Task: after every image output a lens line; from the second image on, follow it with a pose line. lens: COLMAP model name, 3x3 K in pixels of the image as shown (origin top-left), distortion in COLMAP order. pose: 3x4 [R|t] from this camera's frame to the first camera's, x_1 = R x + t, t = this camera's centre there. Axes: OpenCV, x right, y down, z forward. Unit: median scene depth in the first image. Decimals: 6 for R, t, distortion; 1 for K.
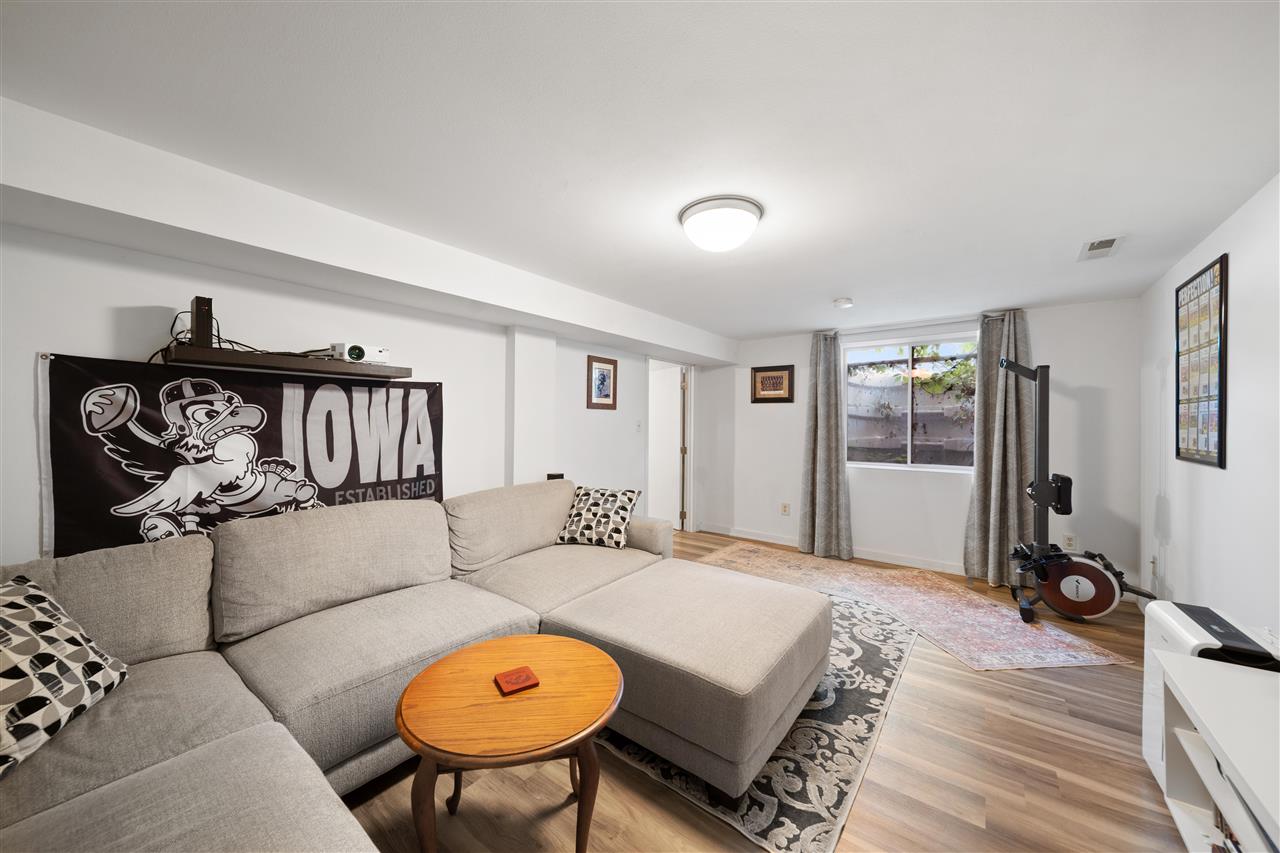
lens RADIAL K [[459.5, 0, 637.8], [0, 459.5, 424.5], [0, 0, 1]] dist [0.002416, -0.001300]
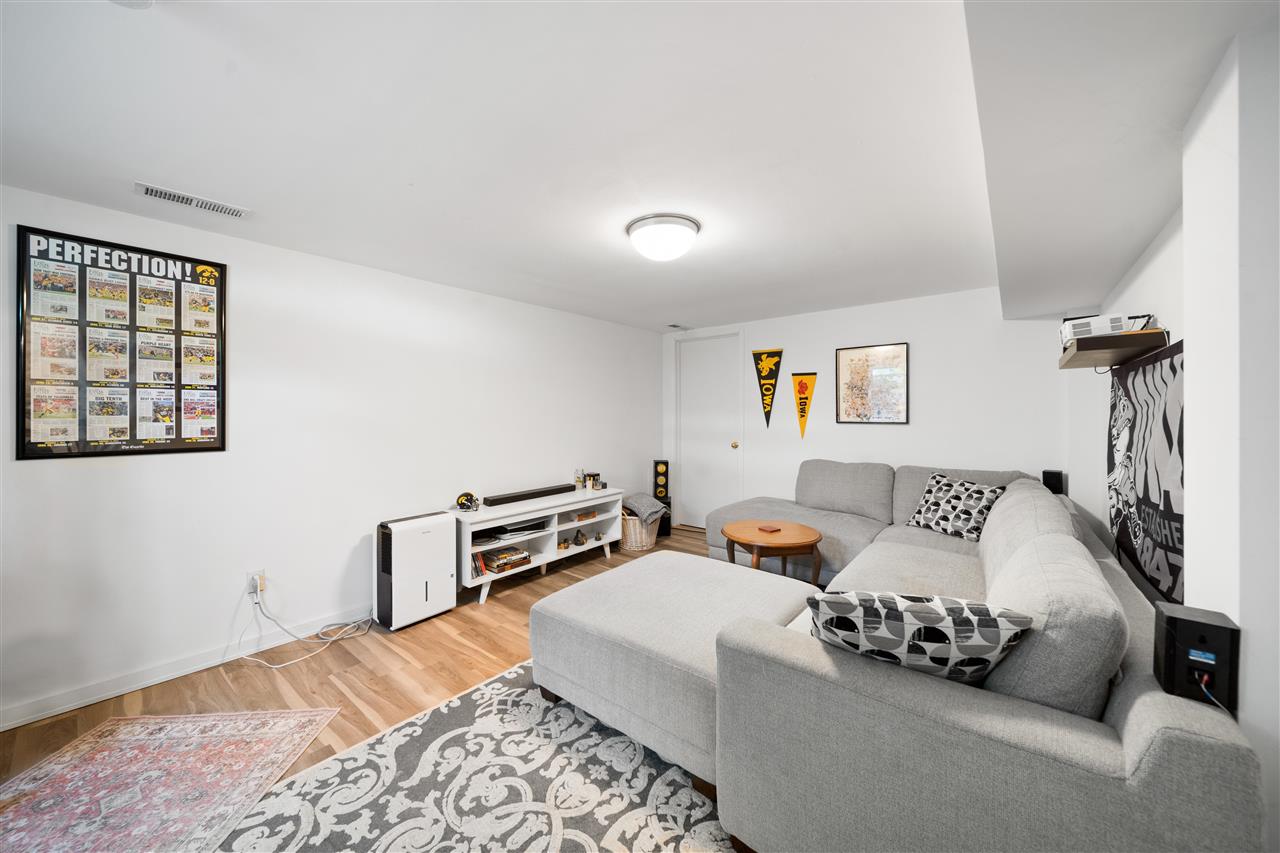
lens RADIAL K [[459.5, 0, 641.4], [0, 459.5, 419.9], [0, 0, 1]] dist [0.002416, -0.001300]
pose [[-0.999850, -0.004689, 0.016649, 0.181281], [-0.004489, 0.999917, 0.012038, 0.001666], [-0.016704, 0.011961, -0.999789, 1.811304]]
